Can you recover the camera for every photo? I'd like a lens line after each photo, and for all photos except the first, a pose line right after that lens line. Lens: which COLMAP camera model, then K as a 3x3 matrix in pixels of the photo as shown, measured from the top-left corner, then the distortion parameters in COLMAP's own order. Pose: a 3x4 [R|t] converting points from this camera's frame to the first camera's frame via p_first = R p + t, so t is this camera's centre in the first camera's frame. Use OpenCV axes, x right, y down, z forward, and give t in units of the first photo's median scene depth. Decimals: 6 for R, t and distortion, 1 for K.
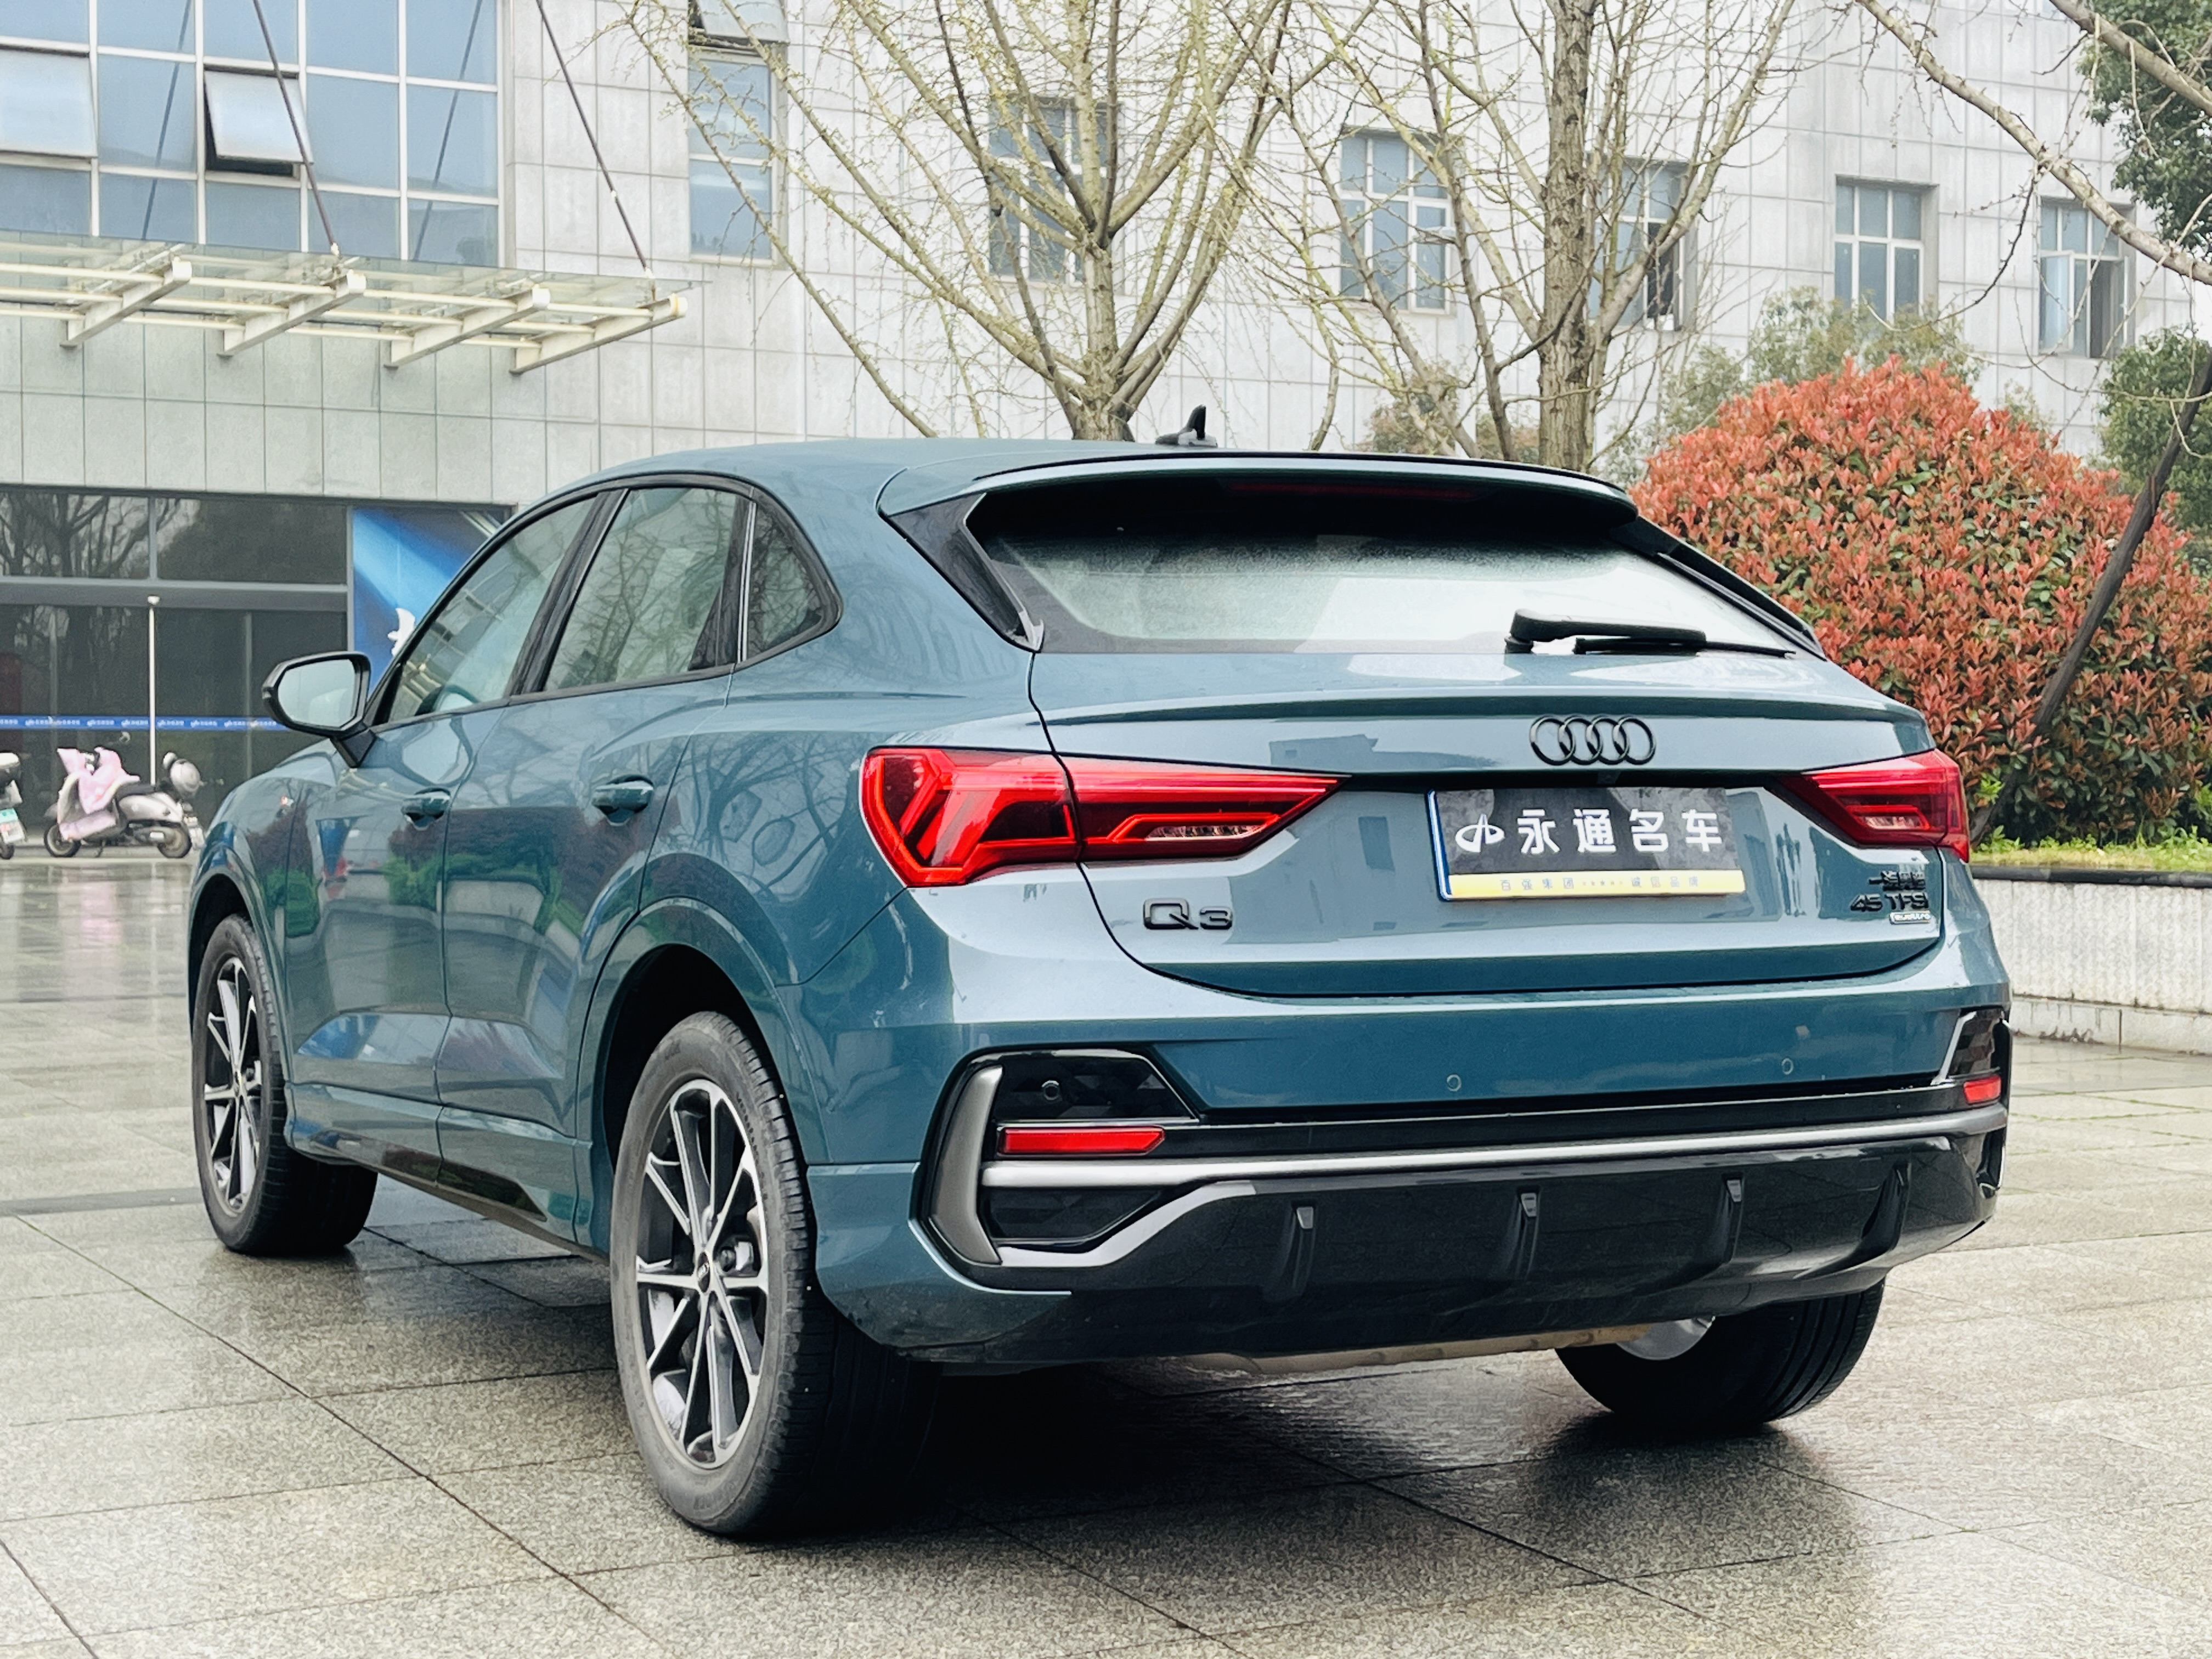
lens RADIAL K [[3345.2, 0, 1416.8], [0, 3345.2, 778.1], [0, 0, 1]] dist [0.258153, -0.694910]
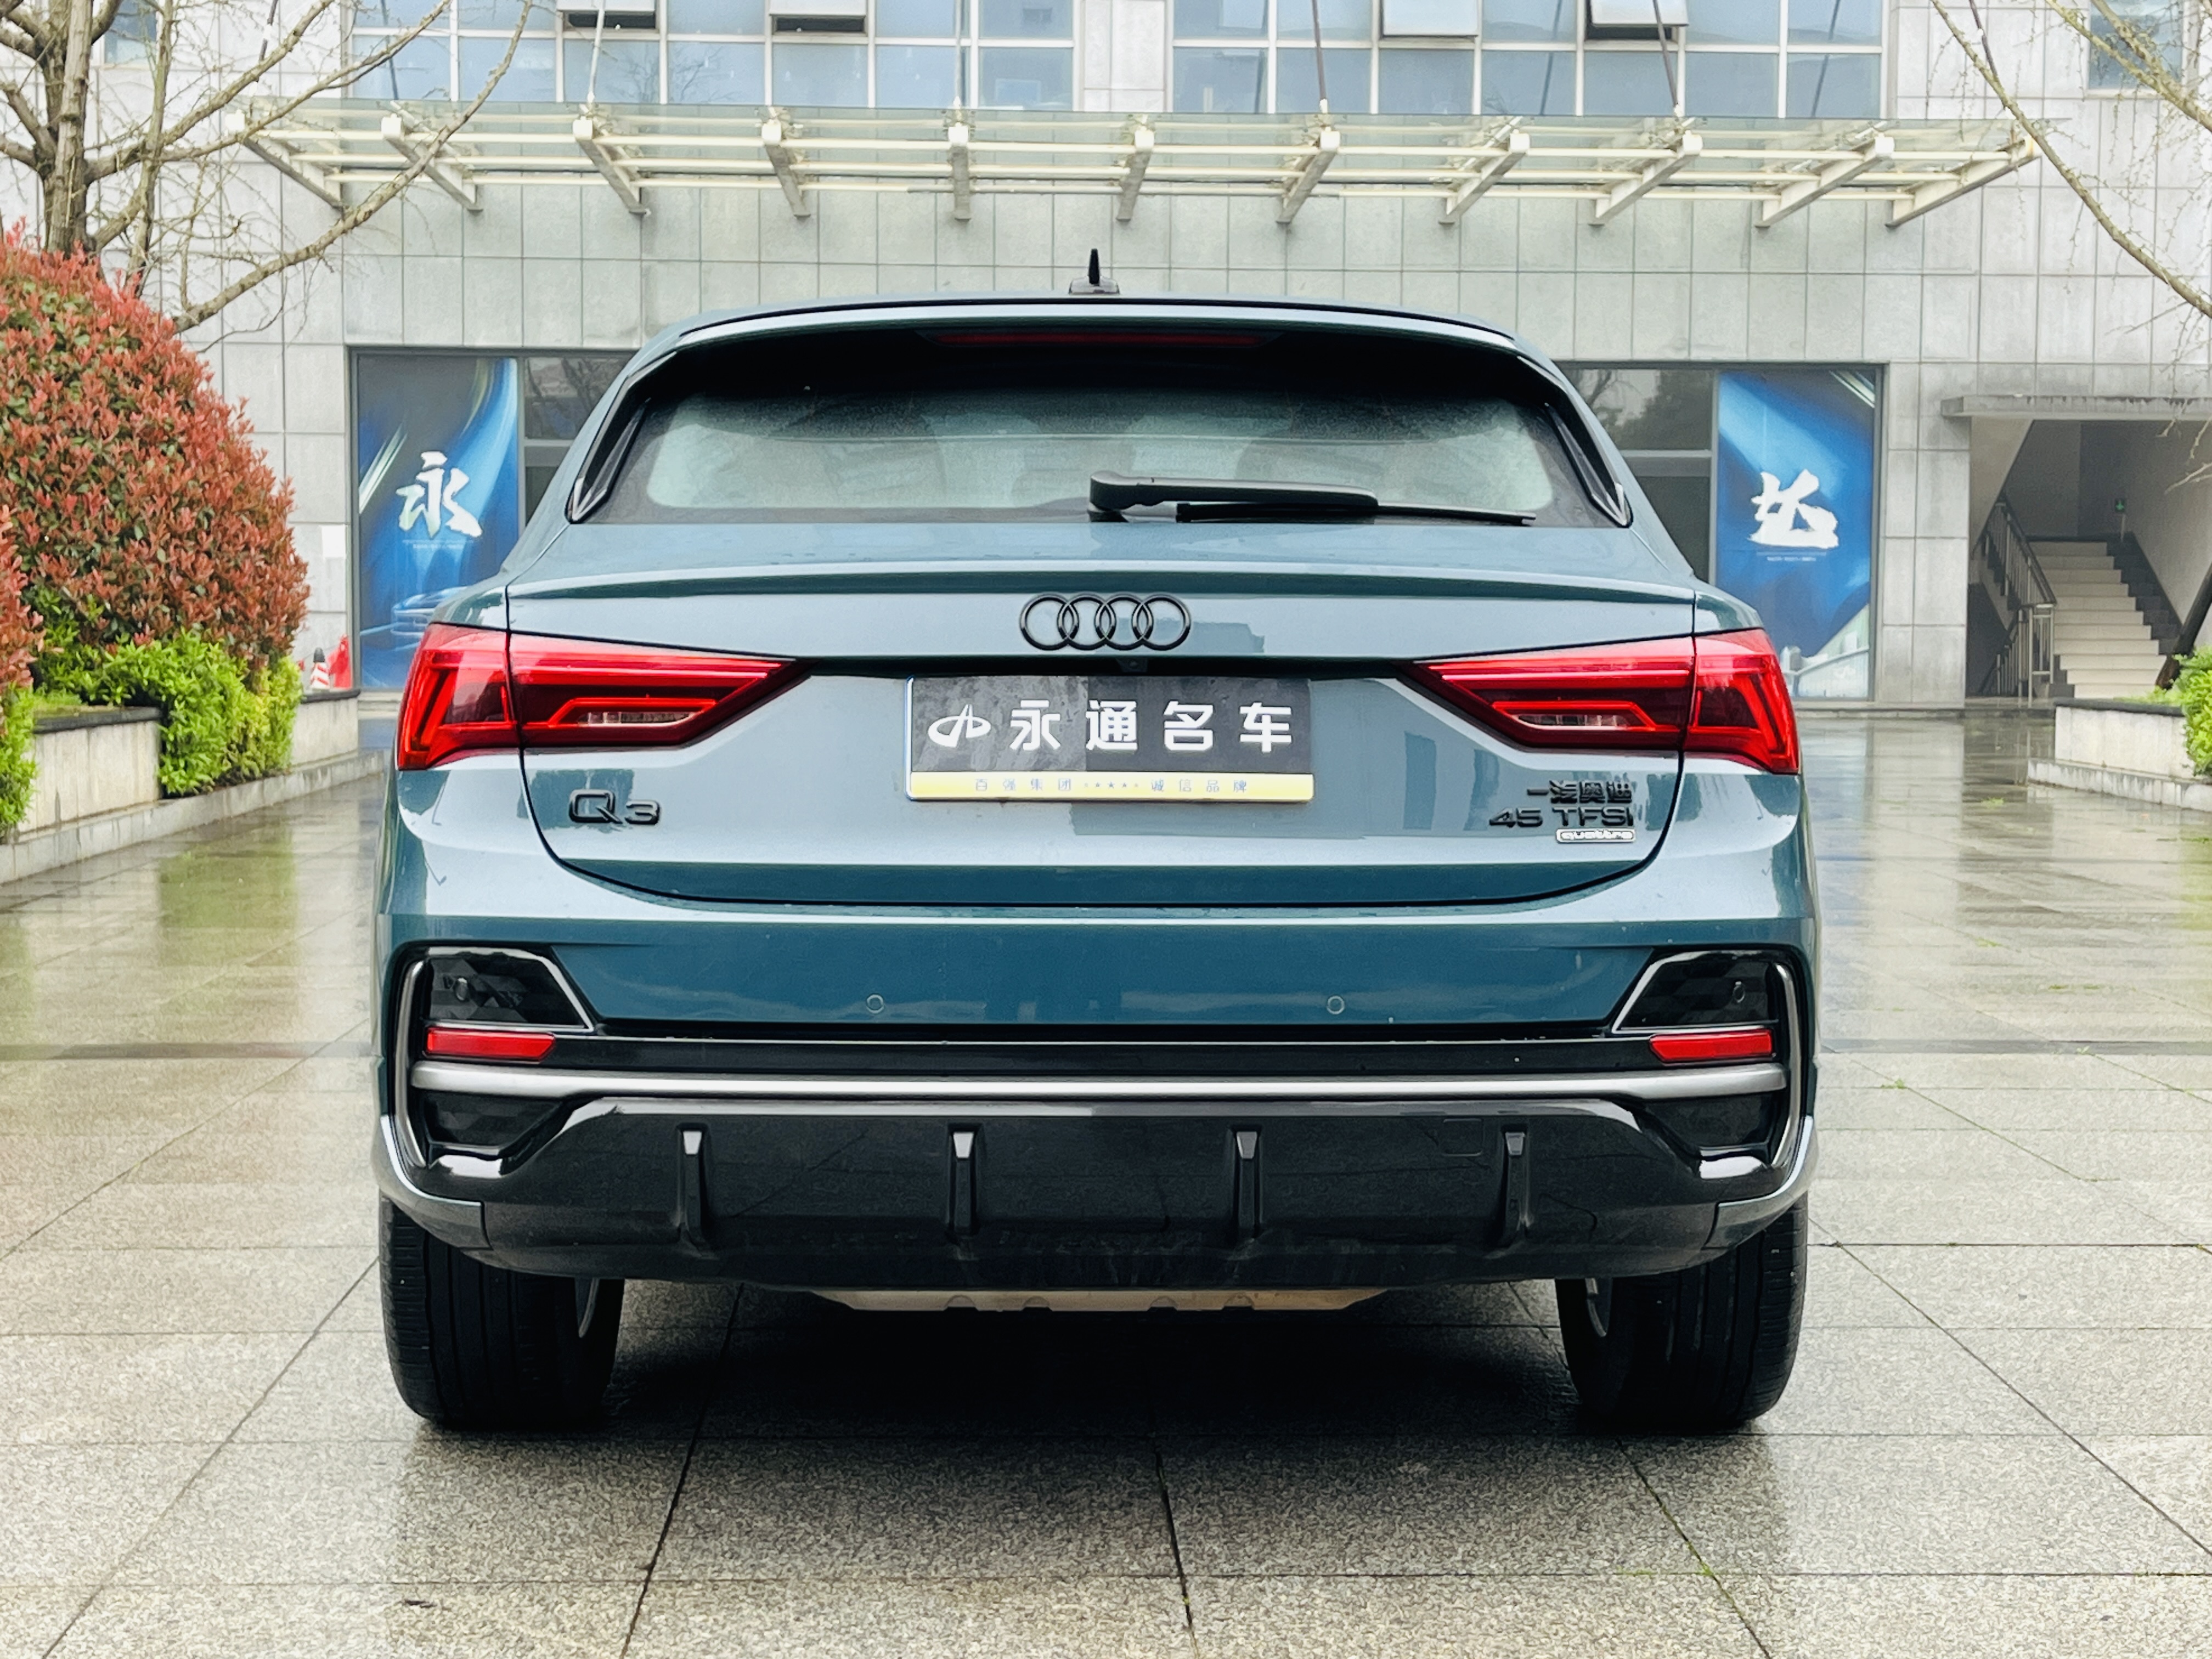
lens RADIAL K [[3522.3, 0, 1294.6], [0, 3522.3, 871.9], [0, 0, 1]] dist [0.038410, -0.118048]
pose [[0.890231, 0.038620, -0.453869, 0.476619], [-0.009414, 0.997747, 0.066432, -0.007103], [0.455412, -0.054867, 0.888589, 0.188188]]
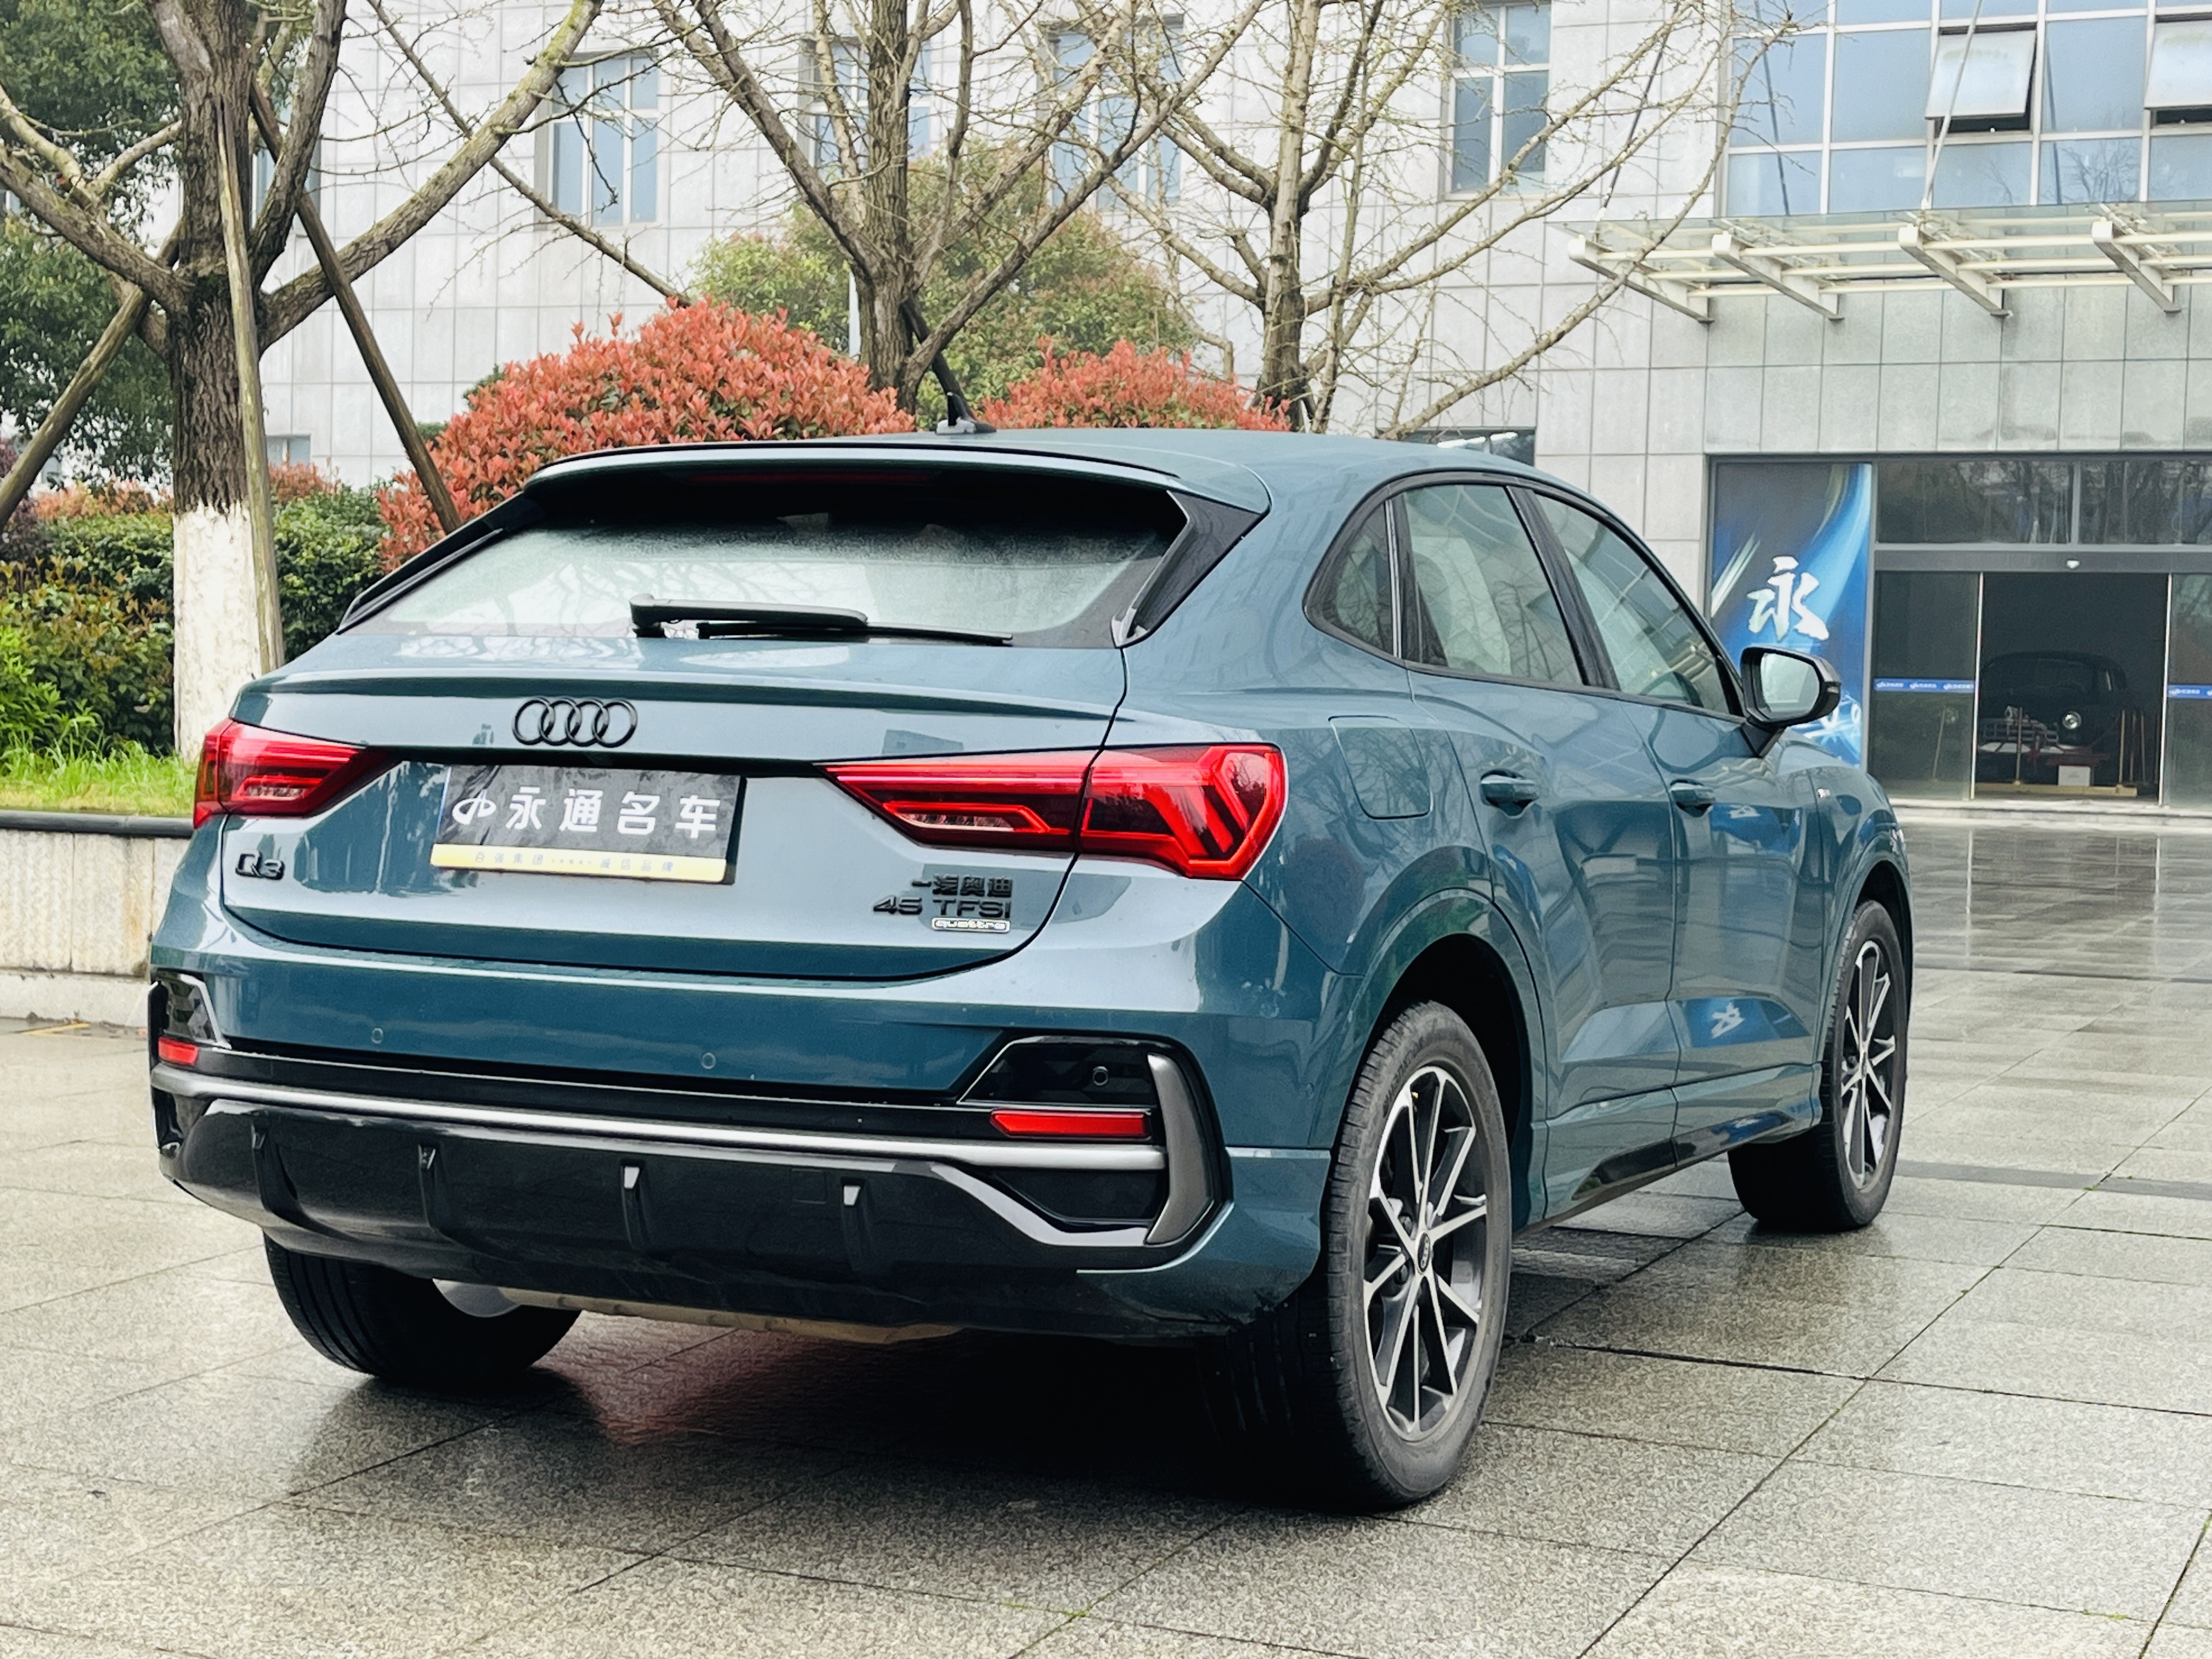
lens RADIAL K [[3532.7, 0, 1106.0], [0, 3532.7, 829.5], [0, 0, 1]] dist [0.260538, -1.251798]
pose [[0.560979, 0.046742, -0.826509, 0.964165], [-0.030588, 0.998893, 0.035730, -0.020540], [0.827265, 0.005238, 0.561788, 0.485096]]
